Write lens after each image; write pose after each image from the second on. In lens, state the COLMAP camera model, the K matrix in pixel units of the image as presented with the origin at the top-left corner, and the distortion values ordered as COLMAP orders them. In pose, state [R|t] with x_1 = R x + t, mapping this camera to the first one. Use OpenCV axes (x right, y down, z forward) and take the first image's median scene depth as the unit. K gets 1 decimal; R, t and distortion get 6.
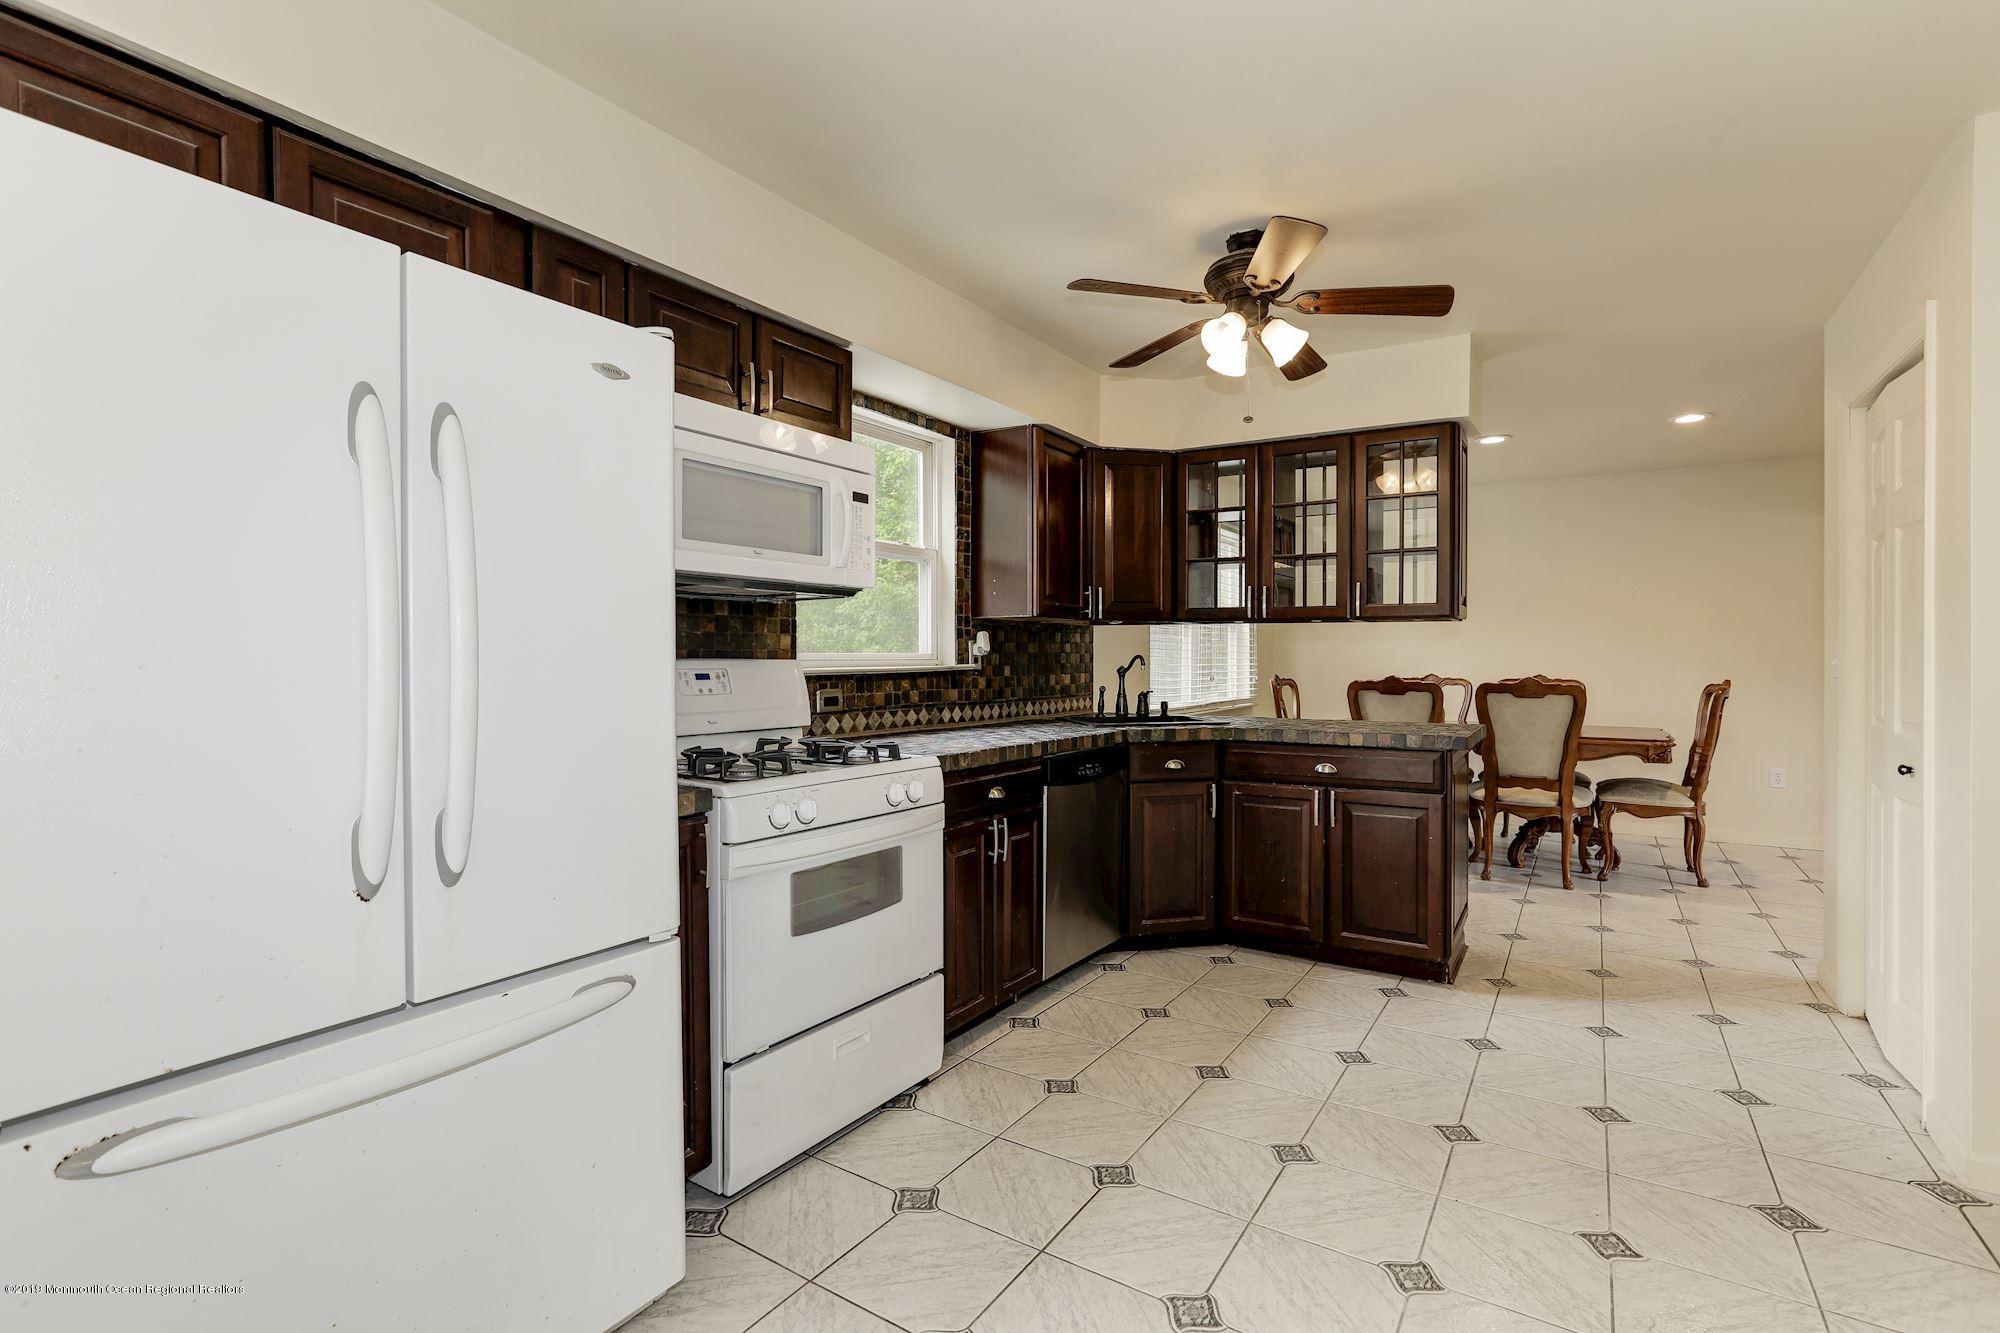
lens RADIAL K [[917.6, 0, 1017.7], [0, 917.6, 663.3], [0, 0, 1]] dist [-0.038490, 0.019055]
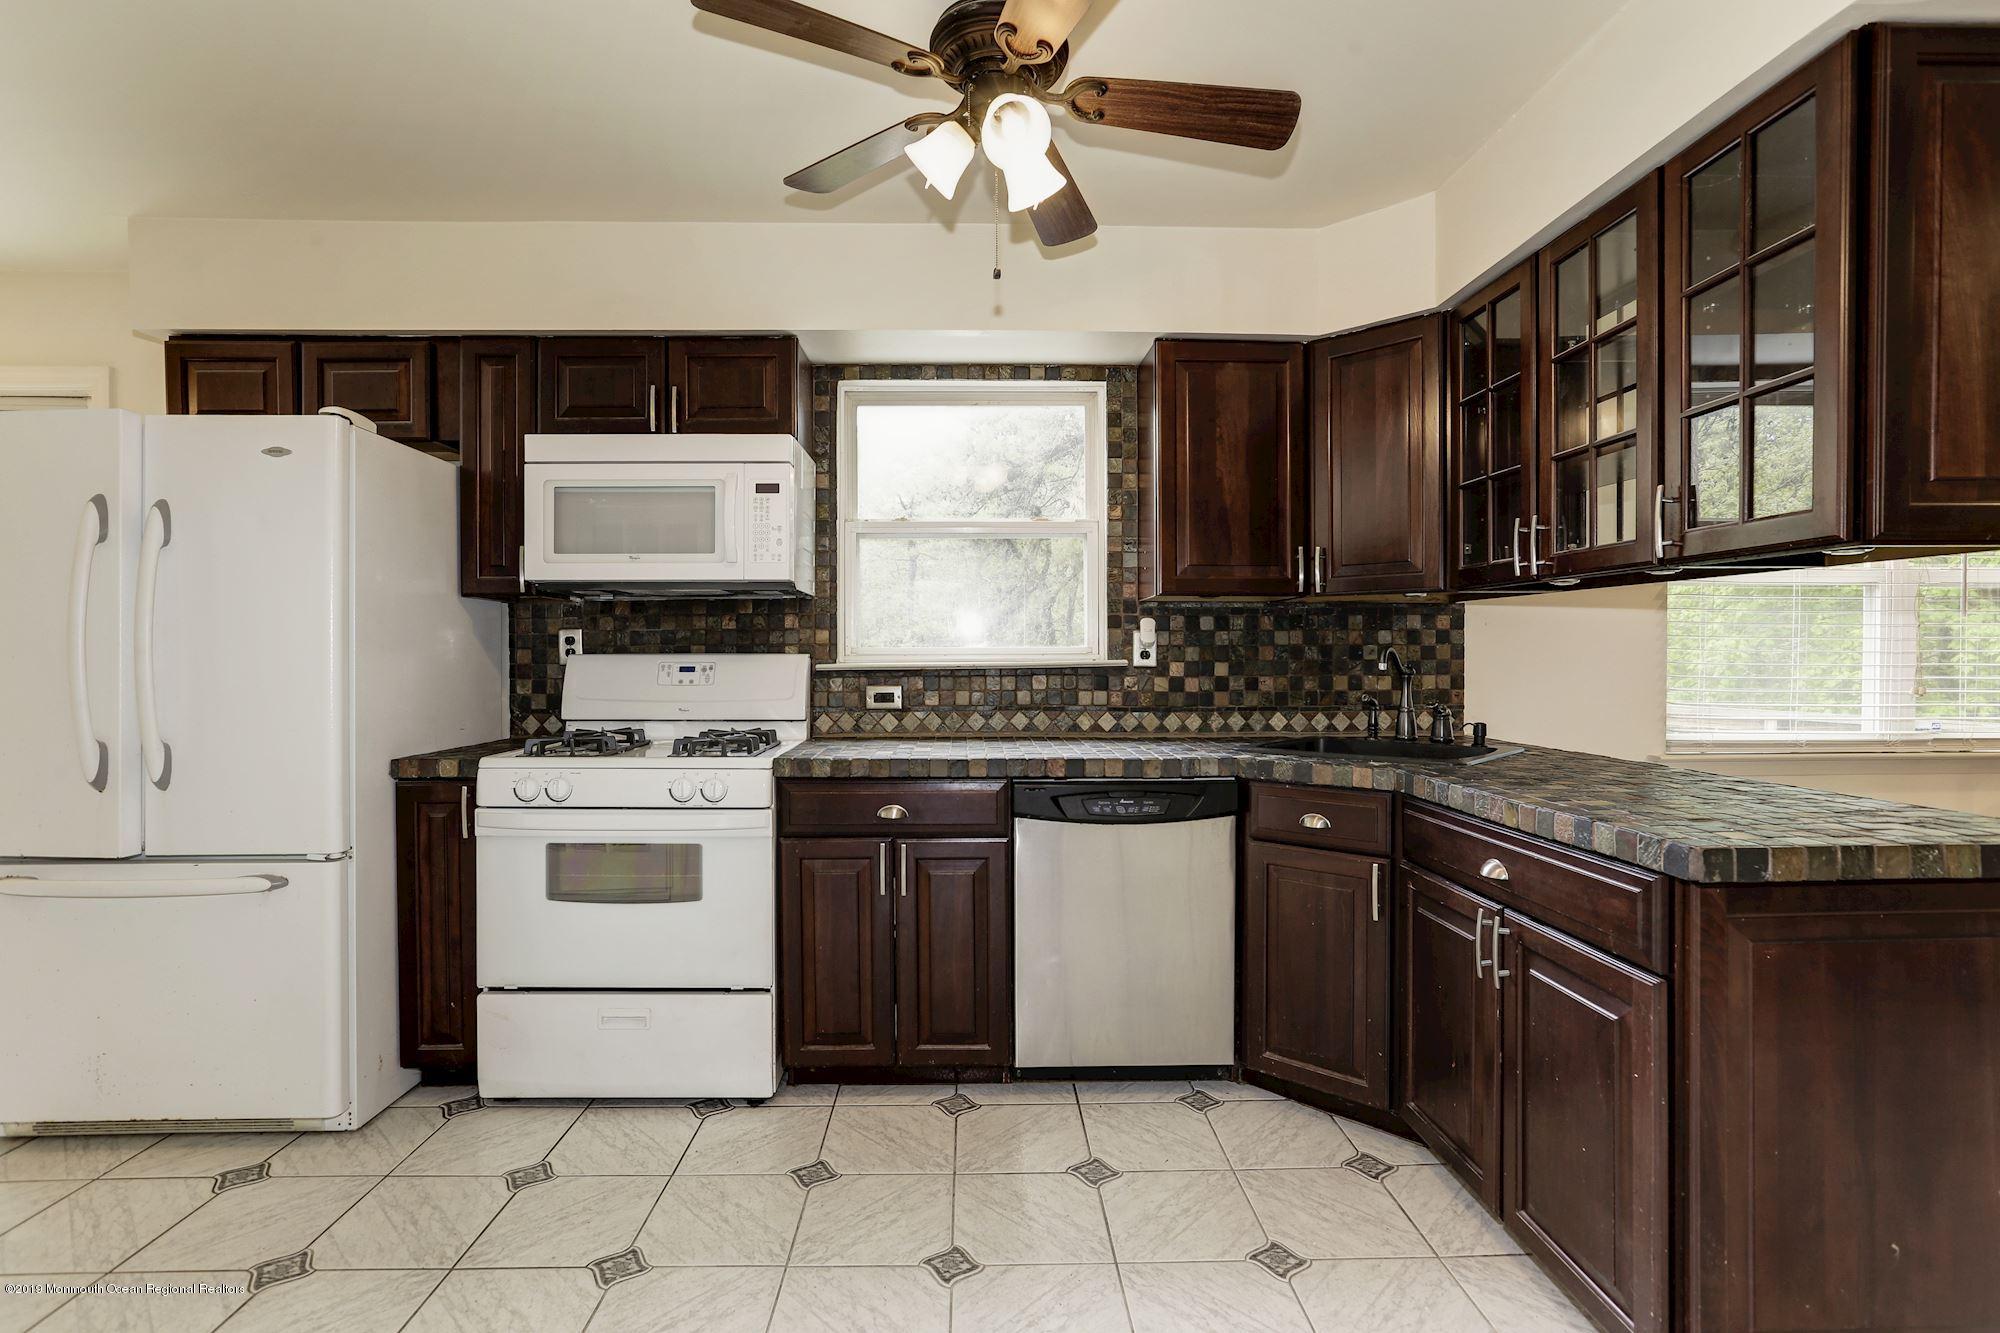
lens RADIAL K [[940.0, 0, 1000.0], [0, 940.0, 666.5], [0, 0, 1]] dist [-0.040514, 0.022034]
pose [[0.560939, 0.008962, -0.827809, 0.586878], [-0.003062, 0.999957, 0.008751, -0.000050], [0.827852, -0.002374, 0.560942, 0.474402]]
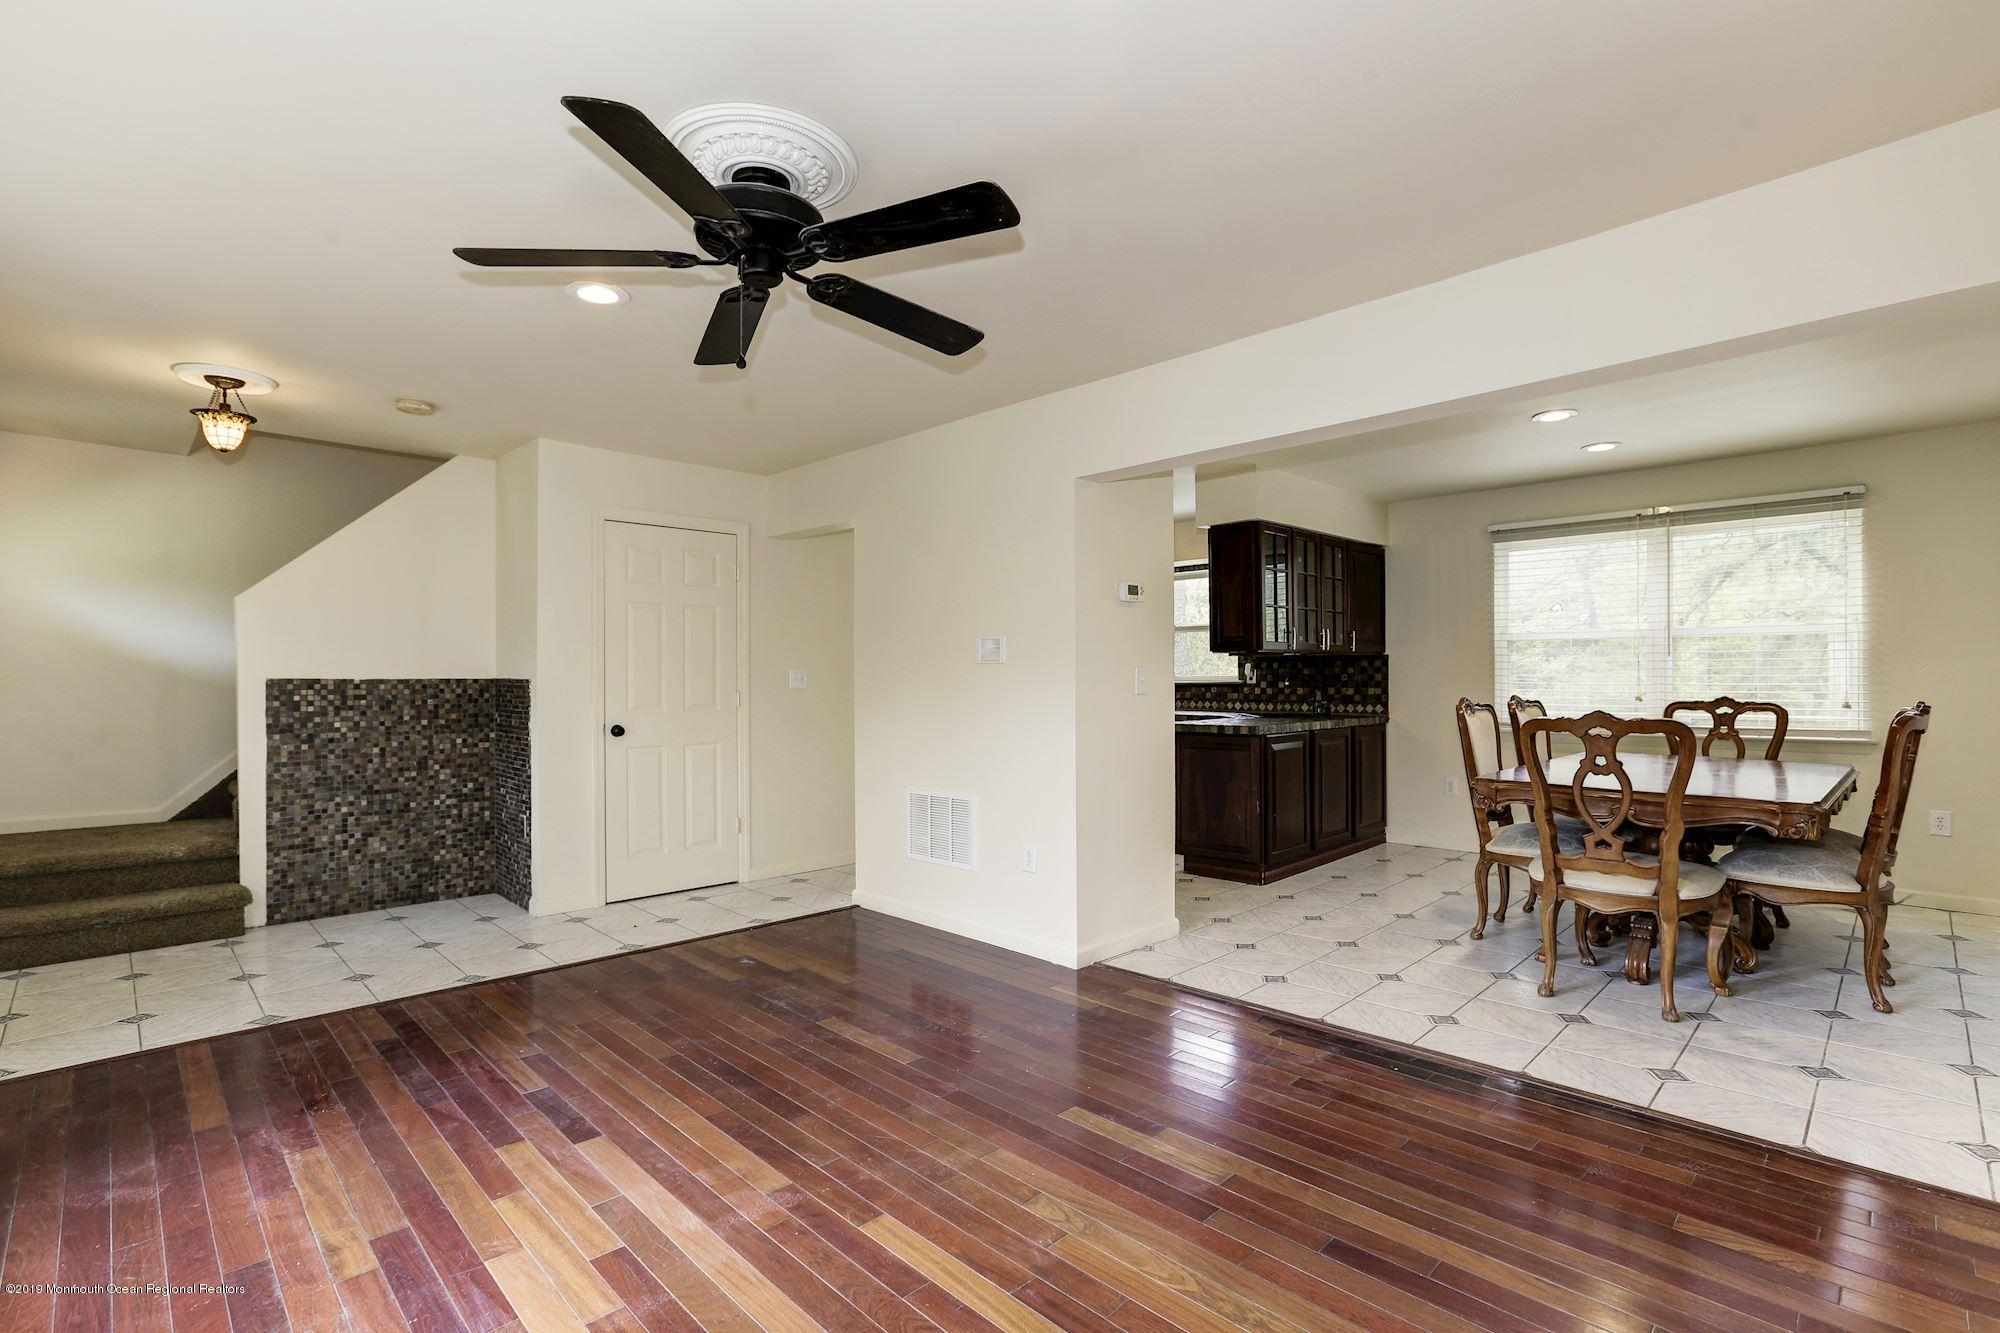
lens RADIAL K [[904.2, 0, 1008.8], [0, 904.2, 674.3], [0, 0, 1]] dist [-0.008598, 0.000540]
pose [[-0.206886, -0.003435, -0.978359, 2.032798], [-0.001227, 0.999994, -0.003251, -0.006061], [0.978364, 0.000528, -0.206889, 0.953127]]
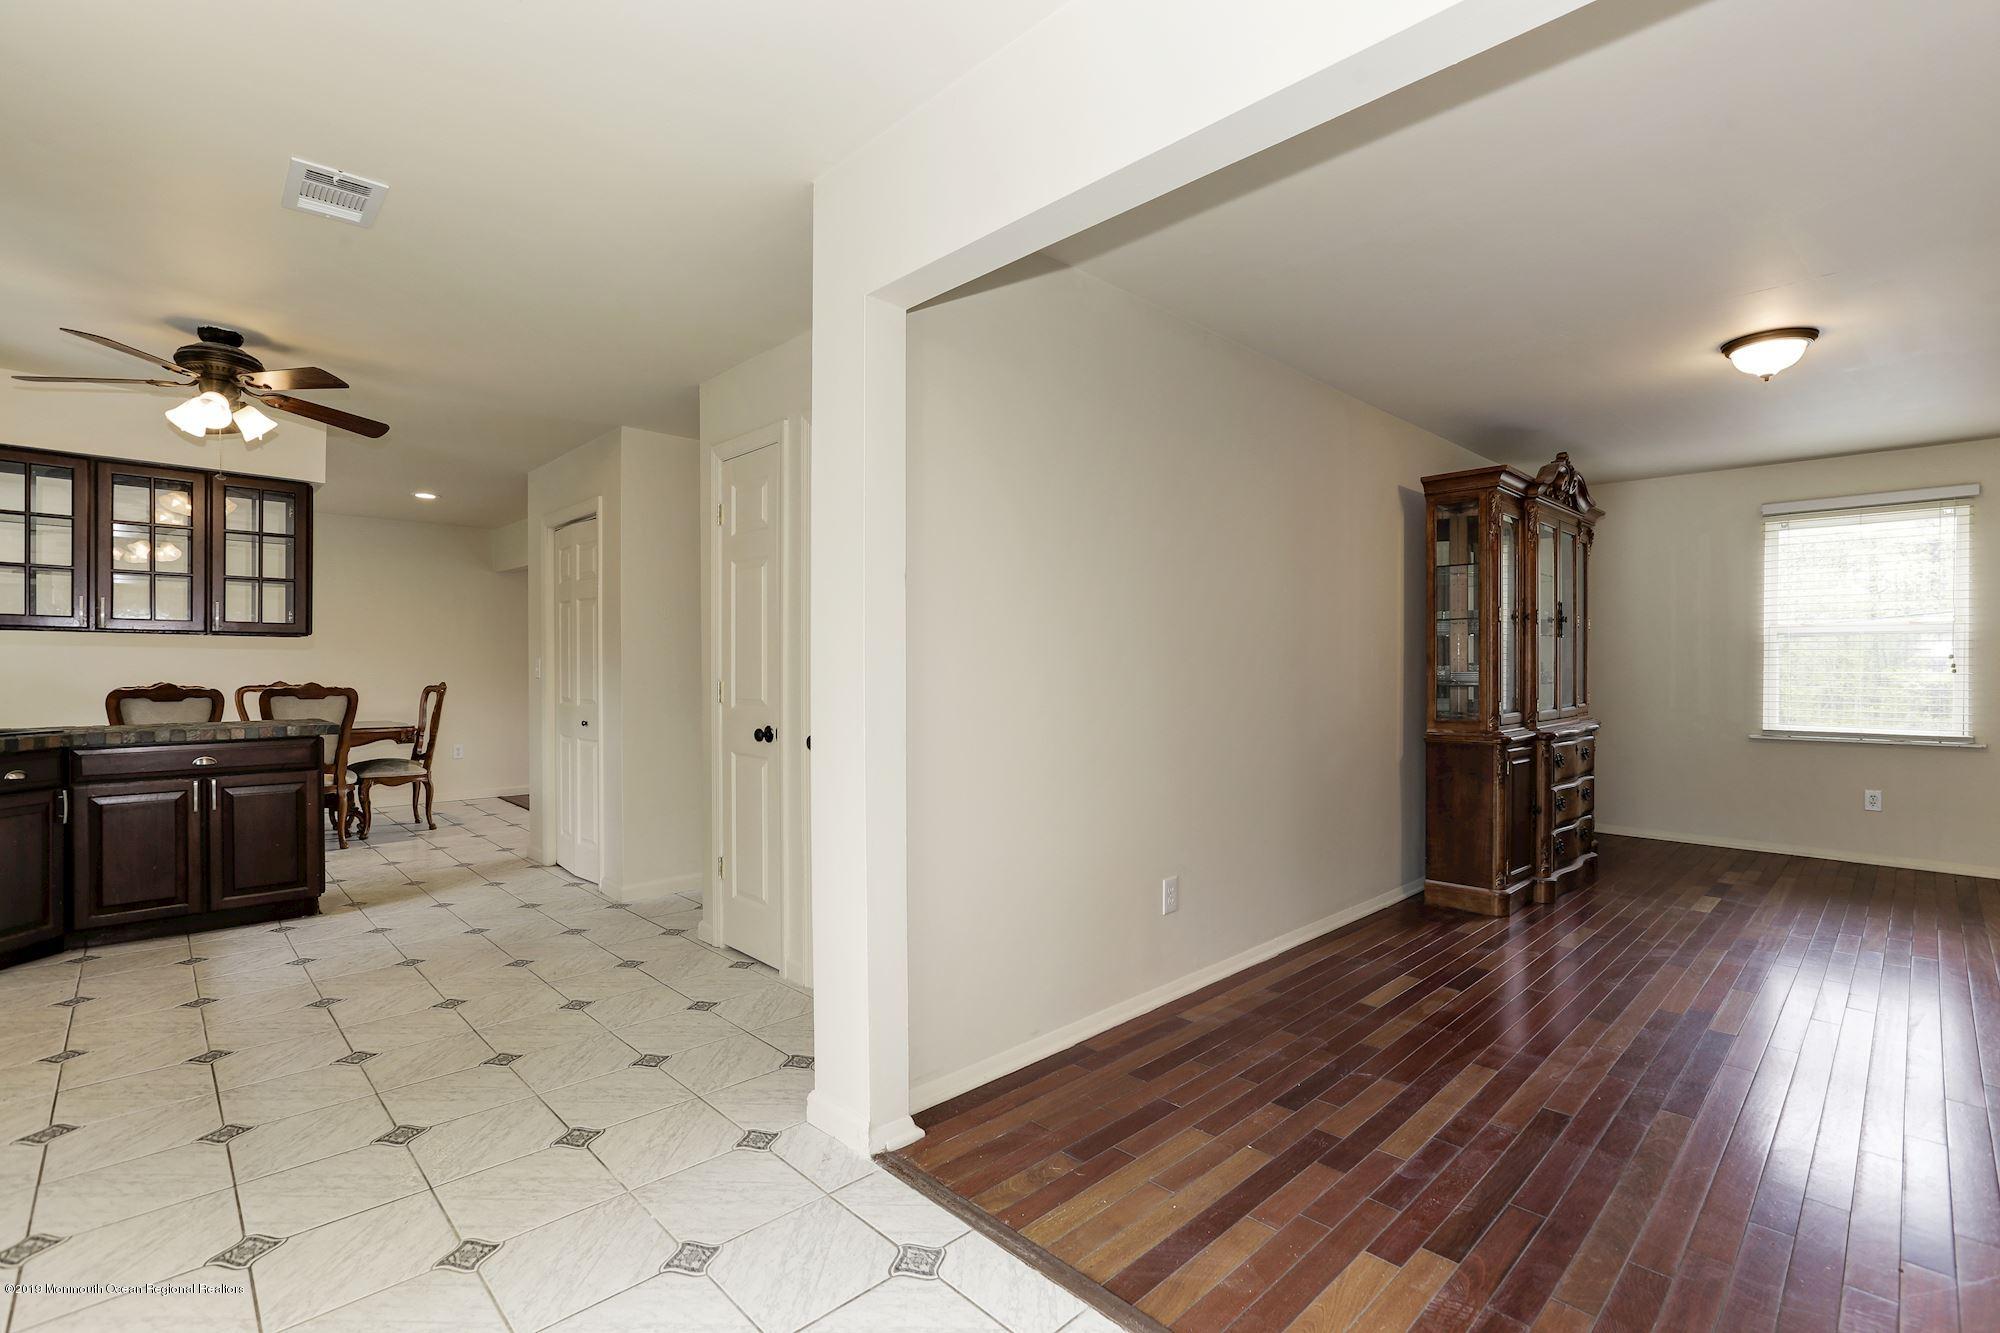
lens RADIAL K [[940.0, 0, 1000.0], [0, 940.0, 666.5], [0, 0, 1]] dist [-0.040514, 0.022034]
pose [[0.239615, 0.000907, 0.970868, -0.542989], [0.005771, 0.999981, -0.002359, 0.002478], [-0.970851, 0.006169, 0.239605, -0.260053]]
